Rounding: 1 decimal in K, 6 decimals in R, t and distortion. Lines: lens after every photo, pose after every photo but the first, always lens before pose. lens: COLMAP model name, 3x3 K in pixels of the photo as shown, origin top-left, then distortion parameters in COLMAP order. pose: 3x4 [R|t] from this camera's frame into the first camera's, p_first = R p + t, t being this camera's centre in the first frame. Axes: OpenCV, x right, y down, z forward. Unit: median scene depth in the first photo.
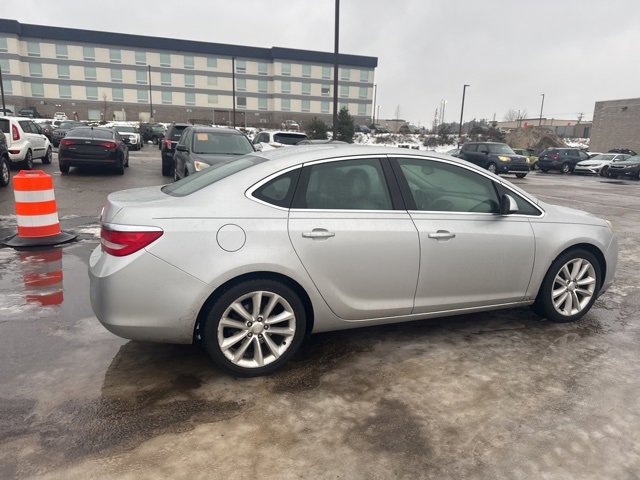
lens RADIAL K [[447.1, 0, 321.9], [0, 447.1, 245.9], [0, 0, 1]] dist [0.053287, -0.066368]
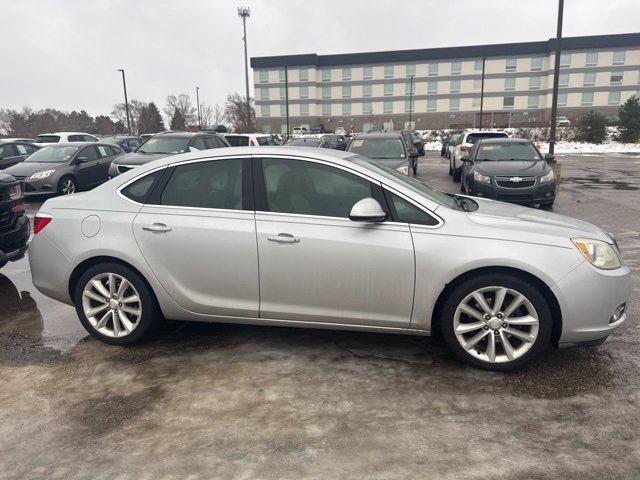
lens RADIAL K [[445.8, 0, 323.2], [0, 445.8, 240.2], [0, 0, 1]] dist [0.045513, -0.058096]
pose [[0.835984, 0.071698, -0.544050, 0.714339], [-0.083461, 0.996506, 0.003081, -0.025993], [0.542371, 0.042832, 0.839047, 0.221363]]
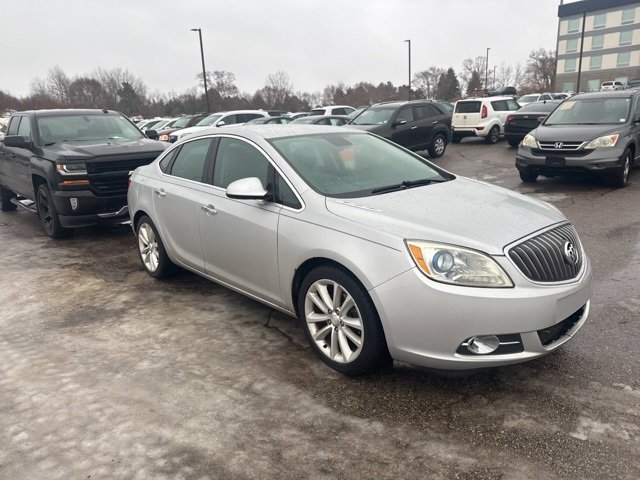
lens RADIAL K [[448.1, 0, 324.8], [0, 448.1, 238.0], [0, 0, 1]] dist [0.044864, -0.060360]
pose [[0.357685, 0.190264, -0.914254, 1.159745], [-0.150837, 0.977940, 0.144505, -0.130751], [0.921580, 0.086216, 0.378493, 0.720112]]
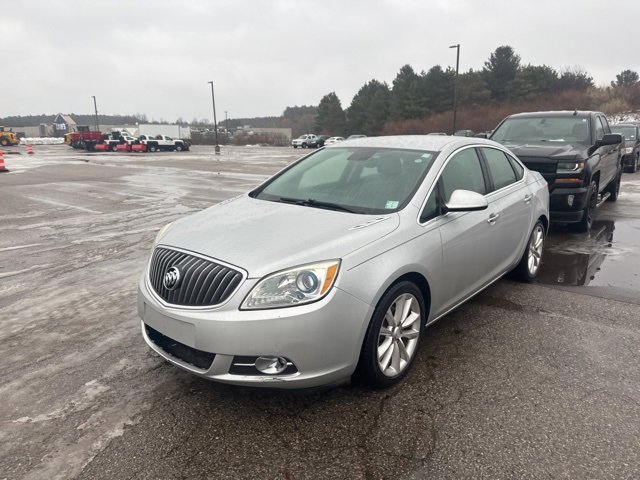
lens RADIAL K [[446.9, 0, 322.4], [0, 446.9, 241.4], [0, 0, 1]] dist [0.046919, -0.059697]
pose [[-0.877865, 0.085963, -0.471130, 0.815407], [-0.127012, 0.906739, 0.402109, -0.401807], [0.461759, 0.412837, -0.785076, 1.859934]]
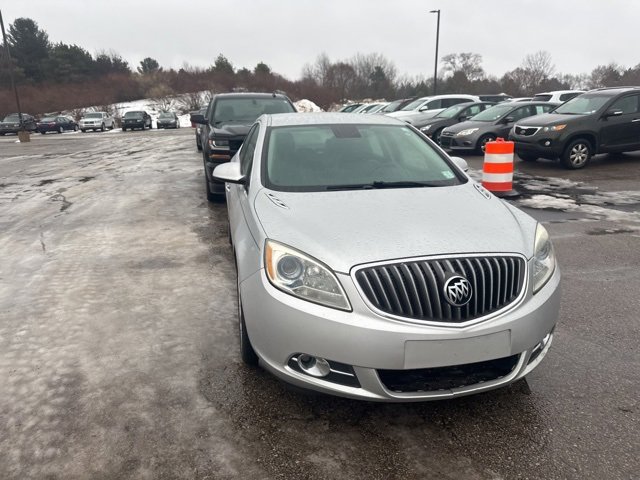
lens RADIAL K [[451.4, 0, 323.0], [0, 451.4, 241.0], [0, 0, 1]] dist [0.042162, -0.056981]
pose [[-0.147186, 0.243069, -0.958777, 1.200767], [-0.207963, 0.940062, 0.270250, -0.228033], [0.966999, 0.239168, -0.087815, 1.166838]]
